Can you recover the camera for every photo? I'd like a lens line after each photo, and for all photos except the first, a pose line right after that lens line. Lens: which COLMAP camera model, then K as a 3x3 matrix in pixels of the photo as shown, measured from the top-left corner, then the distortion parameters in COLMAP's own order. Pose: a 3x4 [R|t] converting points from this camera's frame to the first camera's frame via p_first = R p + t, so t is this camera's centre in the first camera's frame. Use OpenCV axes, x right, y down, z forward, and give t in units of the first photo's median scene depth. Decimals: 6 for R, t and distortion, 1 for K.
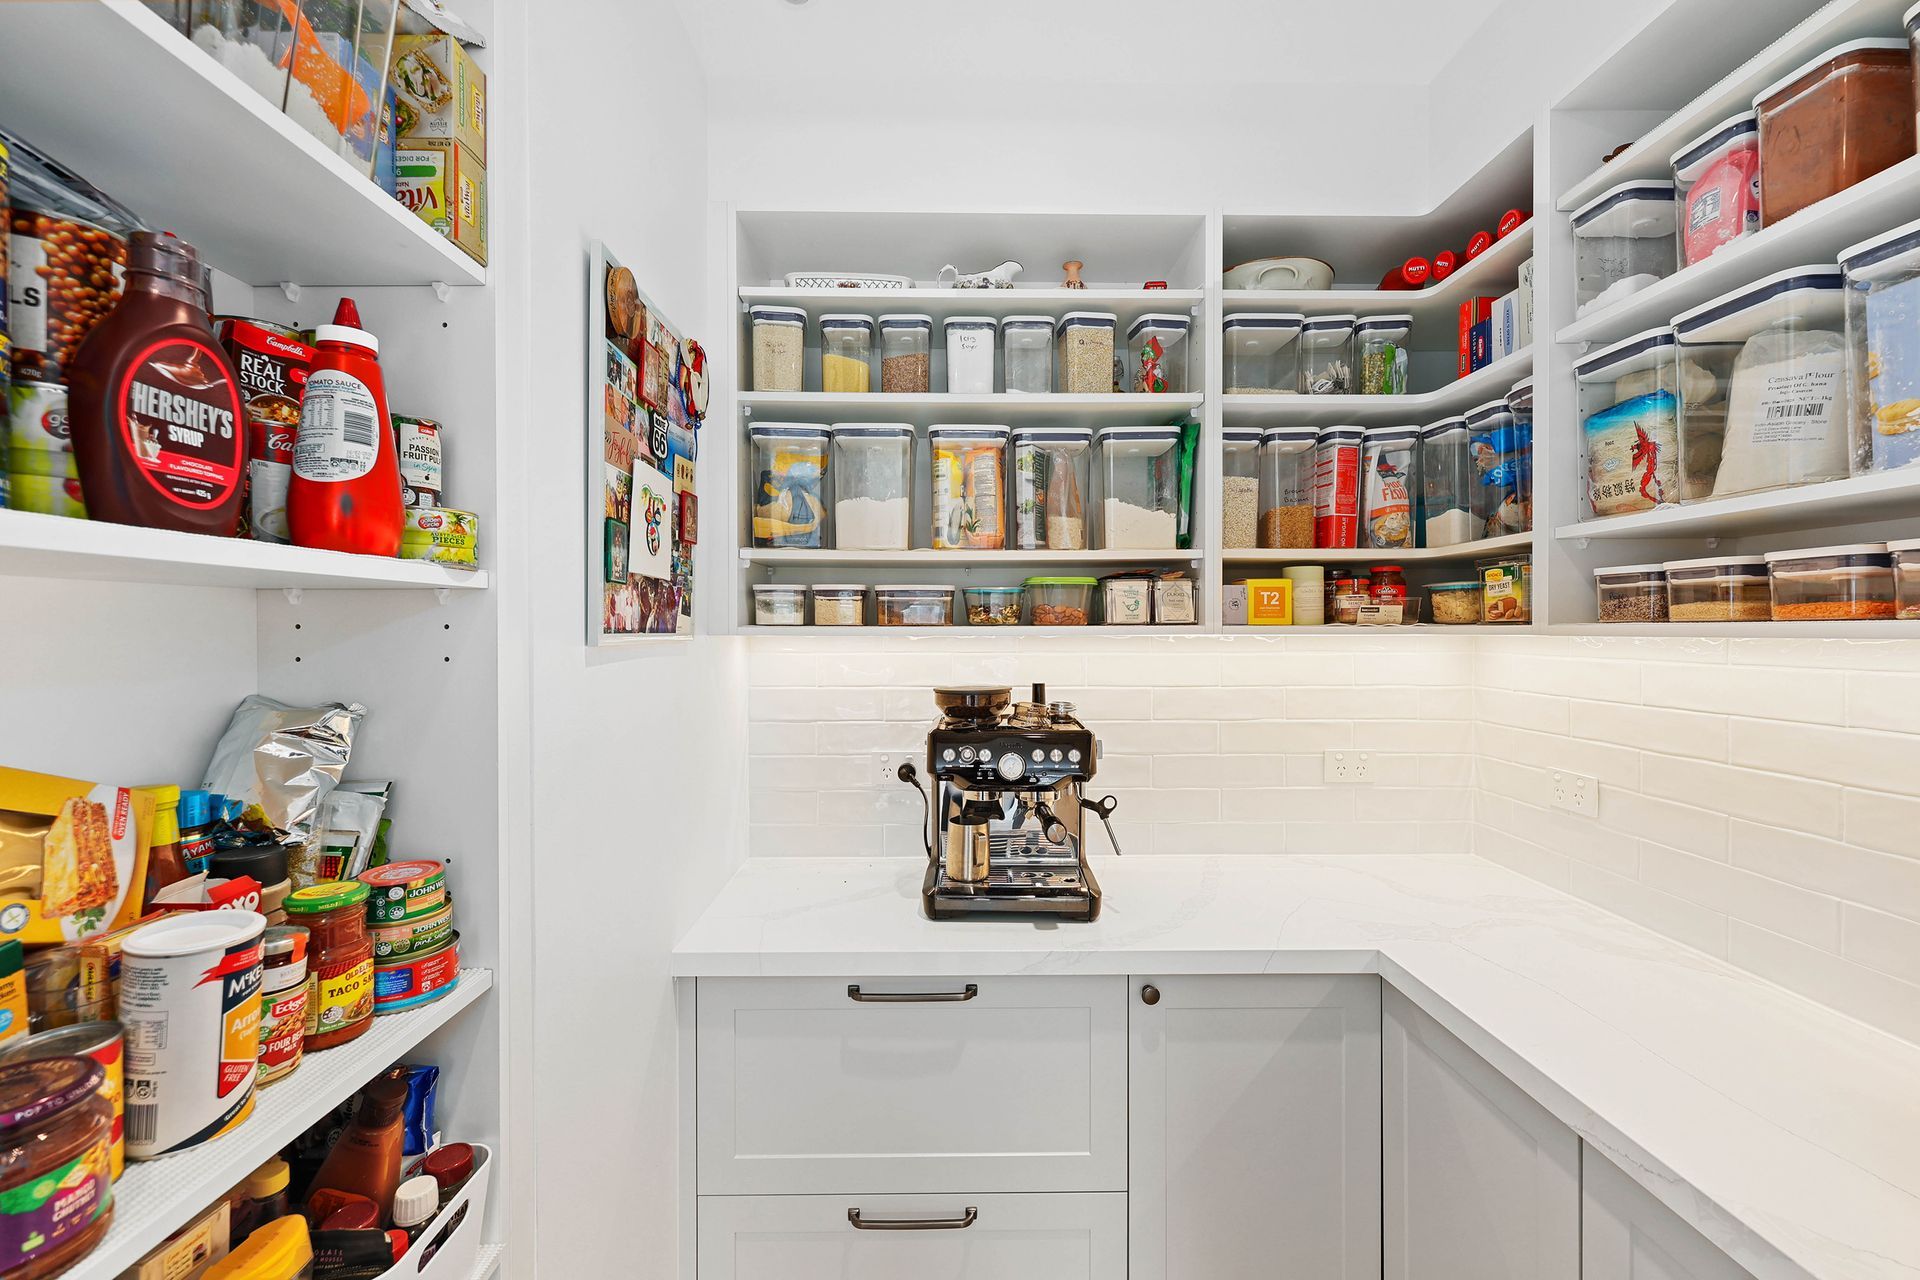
lens RADIAL K [[770.3, 0, 959.8], [0, 770.3, 635.6], [0, 0, 1]] dist [0.001930, -0.000468]
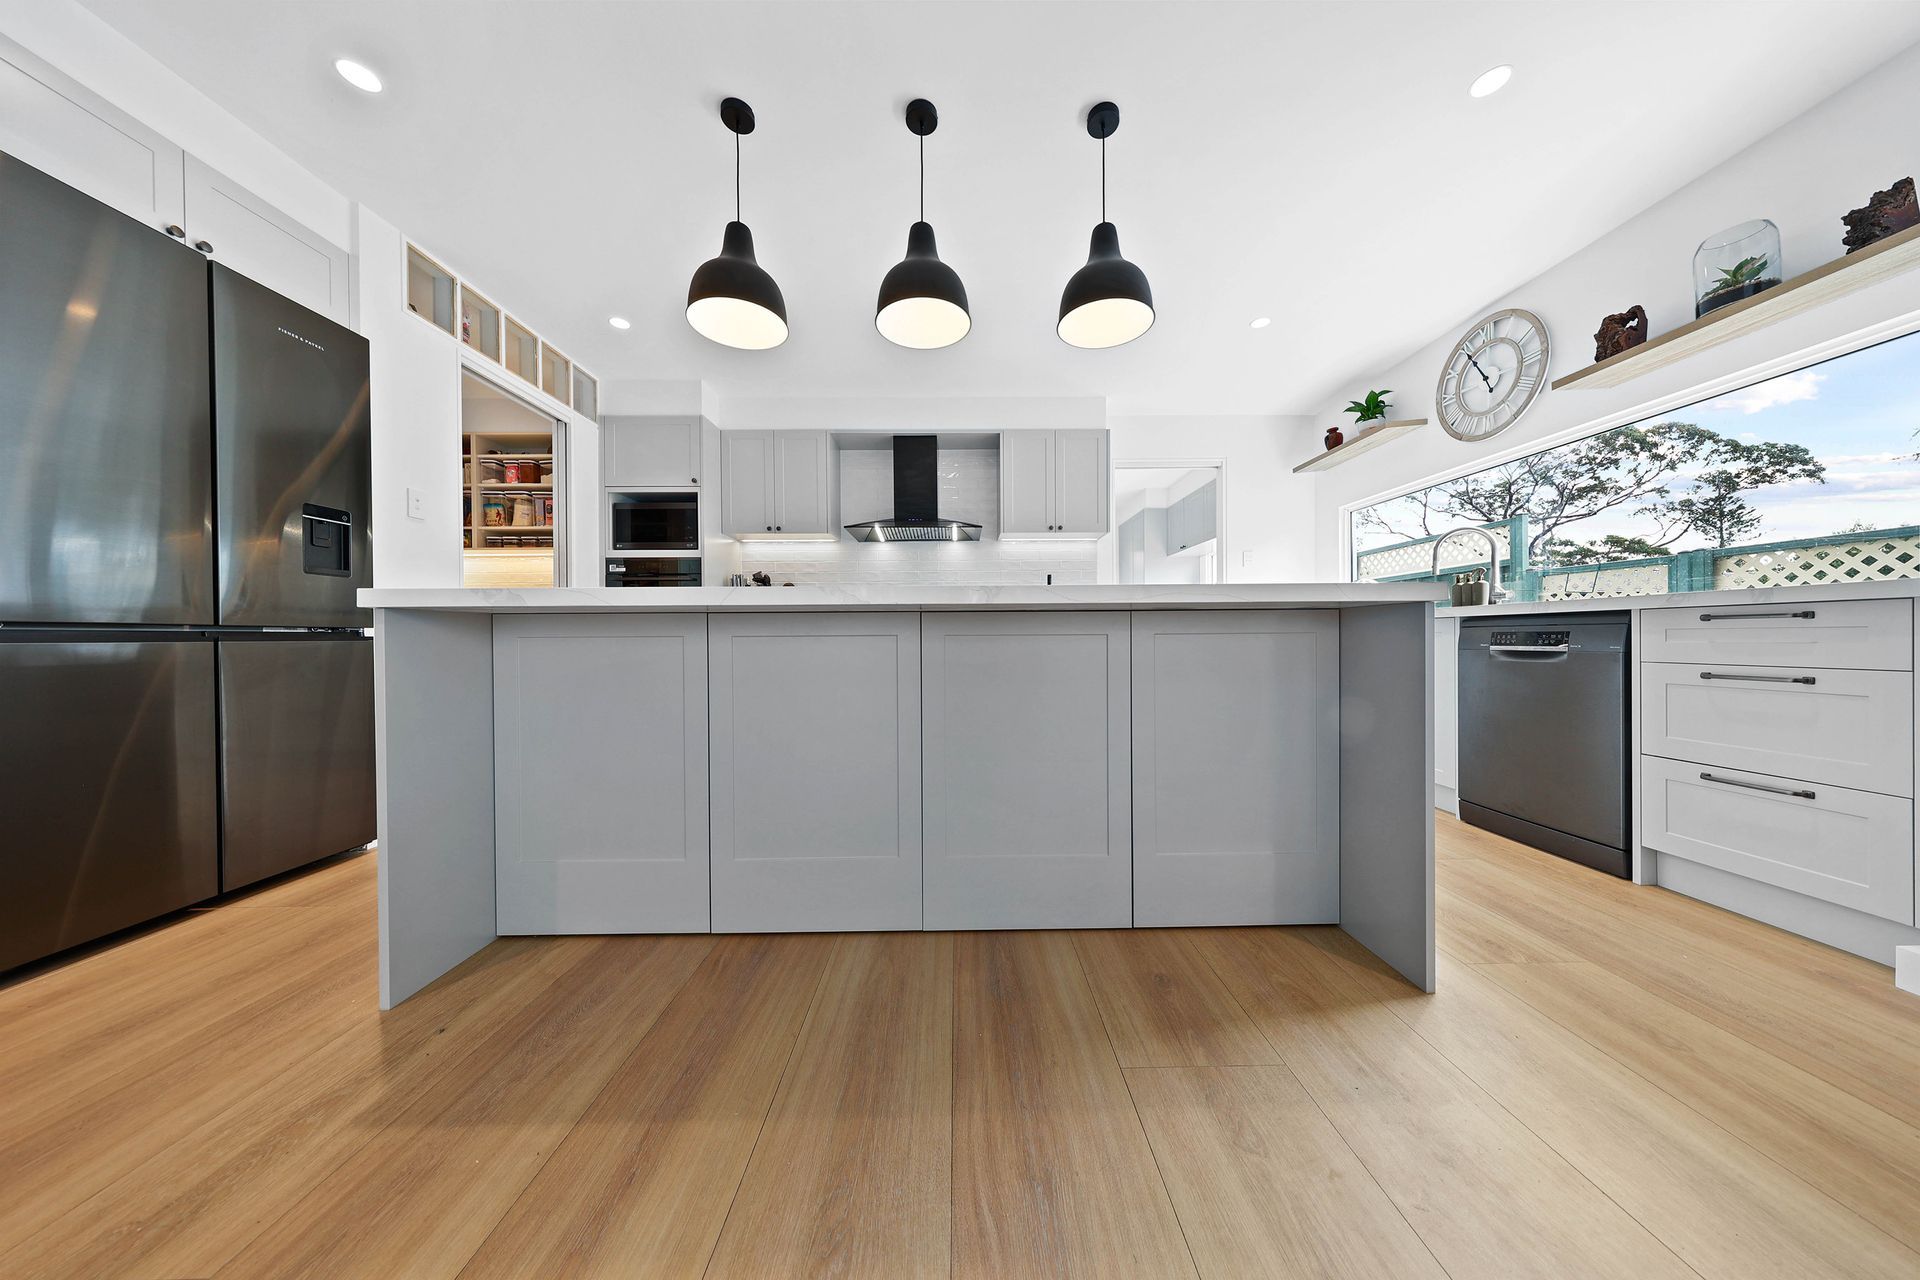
lens RADIAL K [[575.0, 0, 969.8], [0, 575.0, 637.4], [0, 0, 1]] dist [0.001029, 0.000287]
pose [[-0.008514, 0.001776, 0.999962, -2.117897], [0.016209, 0.999867, -0.001637, 0.454416], [-0.999832, 0.016194, -0.008541, -1.492033]]
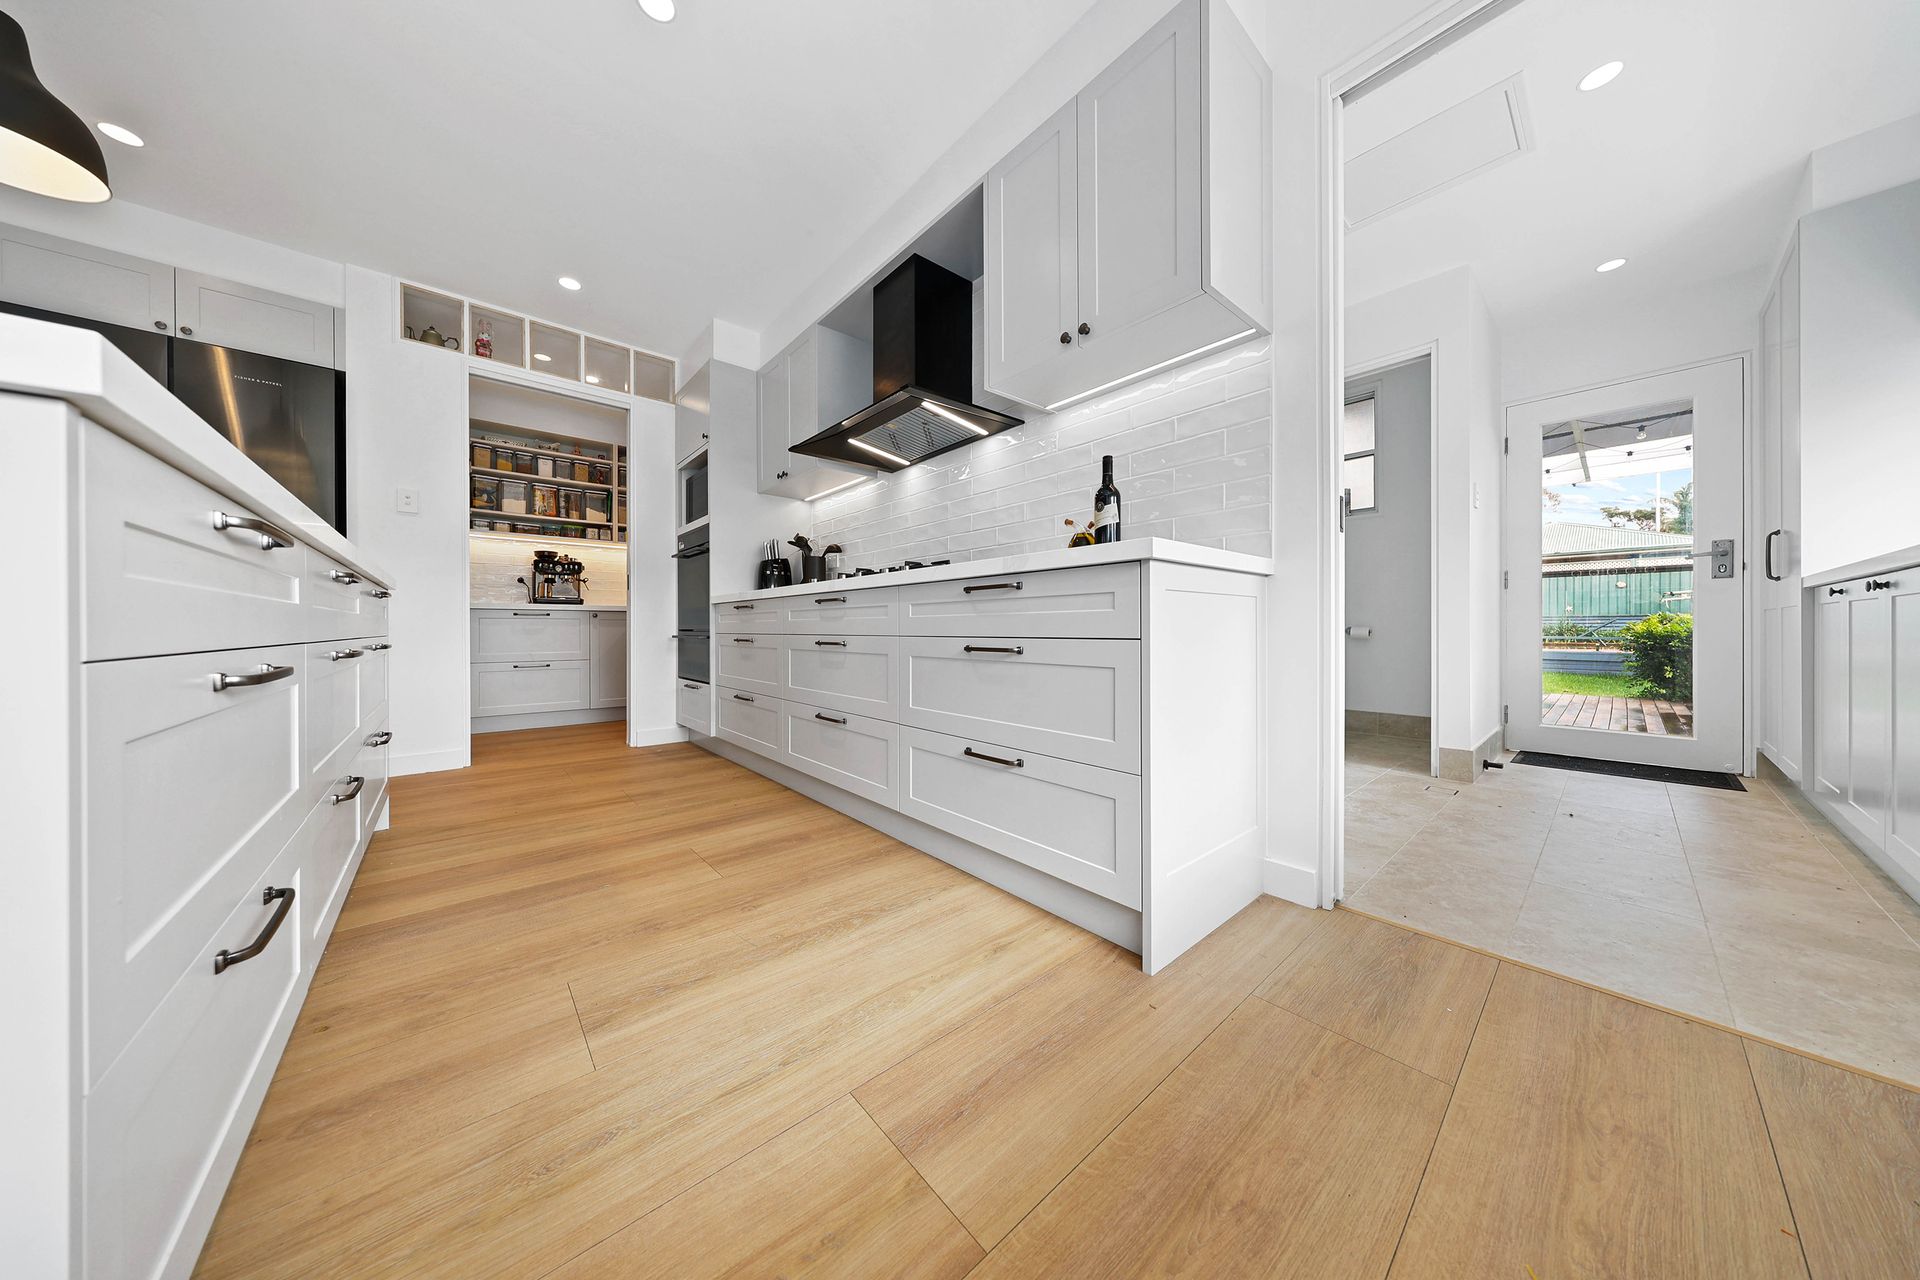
lens RADIAL K [[575.0, 0, 952.5], [0, 575.0, 631.9], [0, 0, 1]] dist [0.001029, 0.000287]
pose [[0.767744, -0.002657, 0.640752, -0.280589], [0.006678, 0.999970, -0.003855, 0.514586], [-0.640722, 0.007239, 0.767738, -2.633416]]
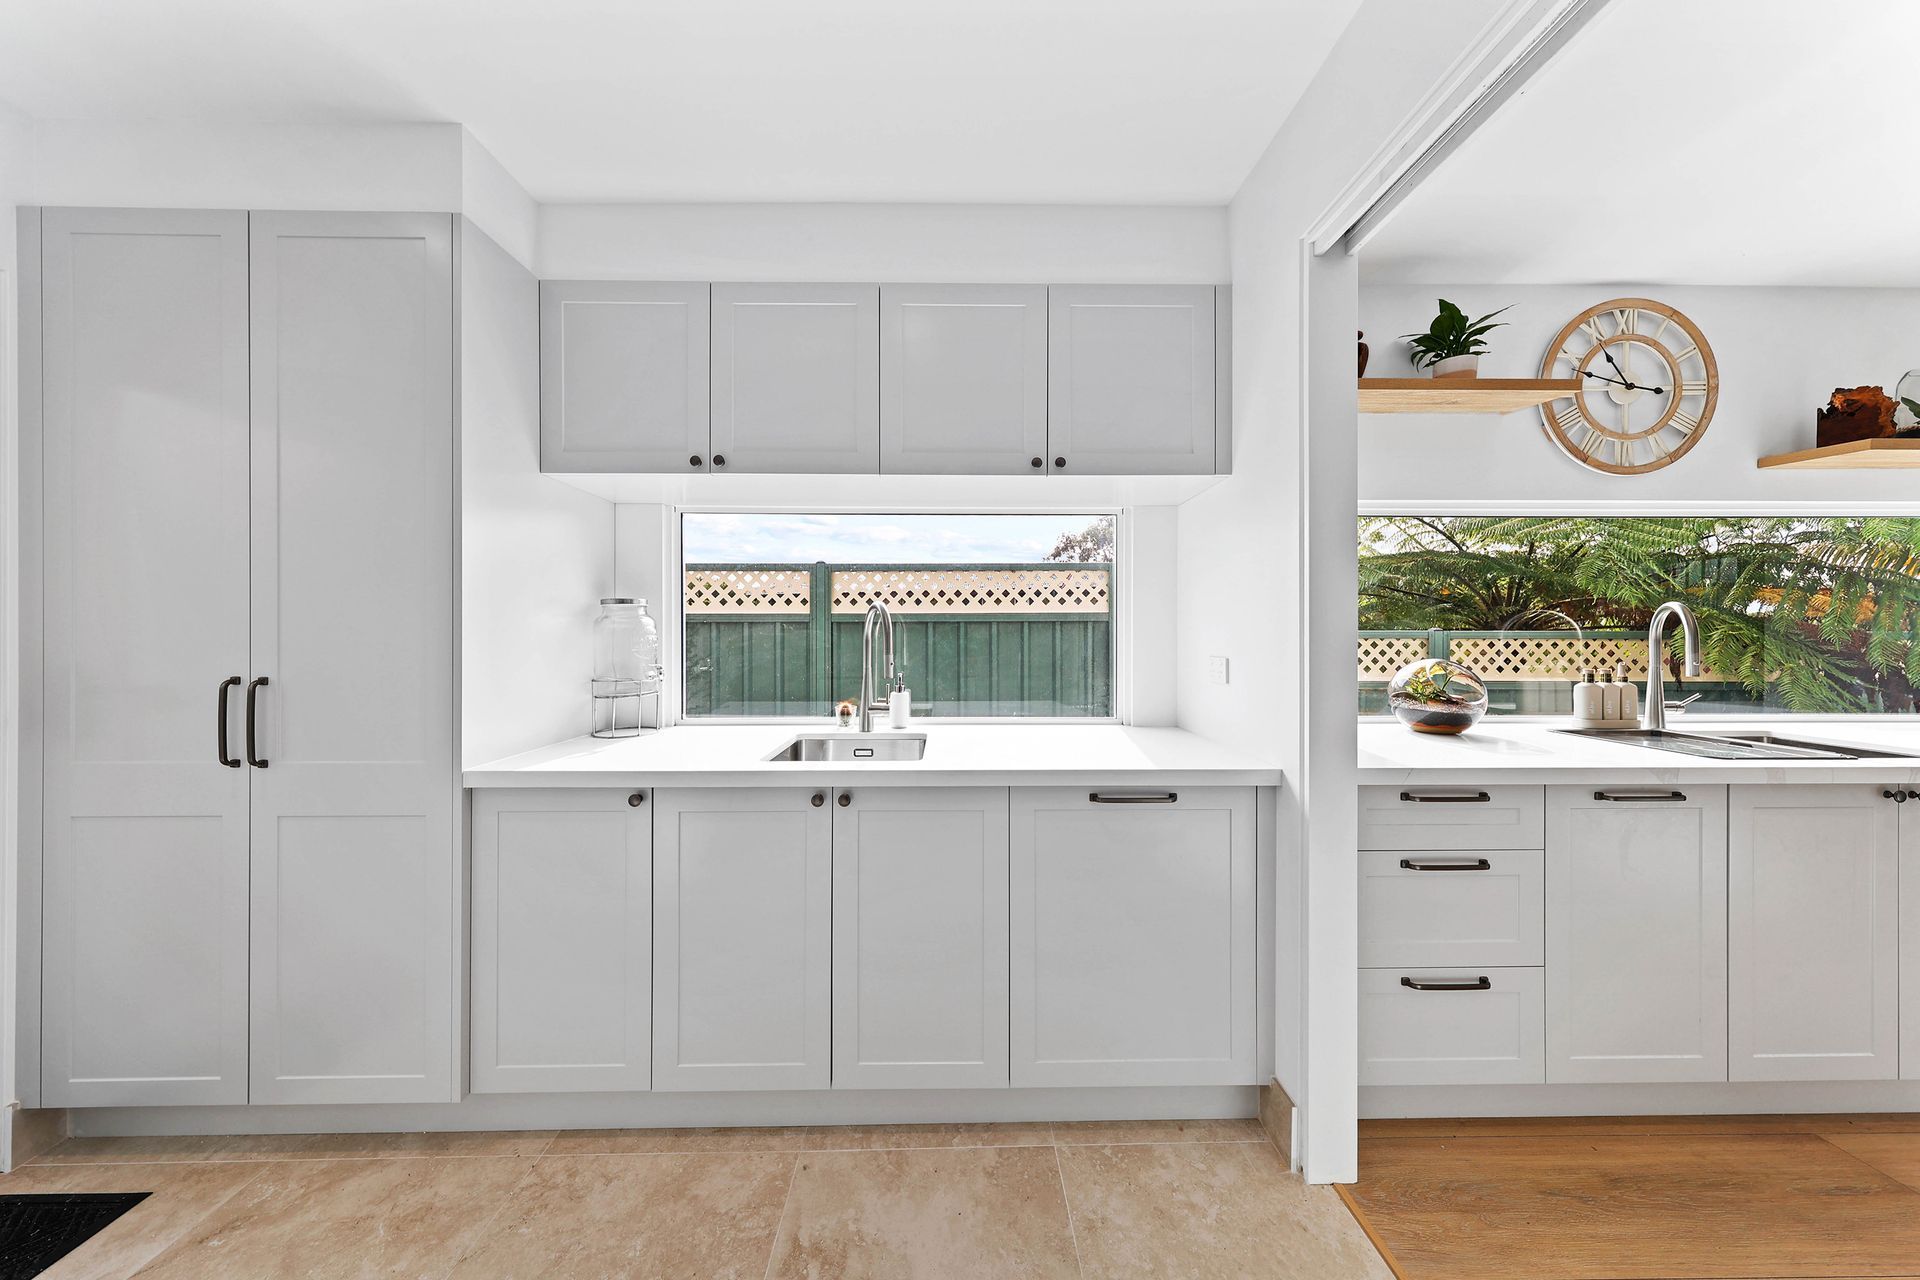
lens RADIAL K [[575.0, 0, 953.8], [0, 575.0, 632.6], [0, 0, 1]] dist [0.001029, 0.000287]
pose [[-0.999999, 0.000518, -0.001077, 1.507541], [0.000511, 0.999978, 0.006600, 0.151729], [0.001080, 0.006599, -0.999978, -1.953159]]
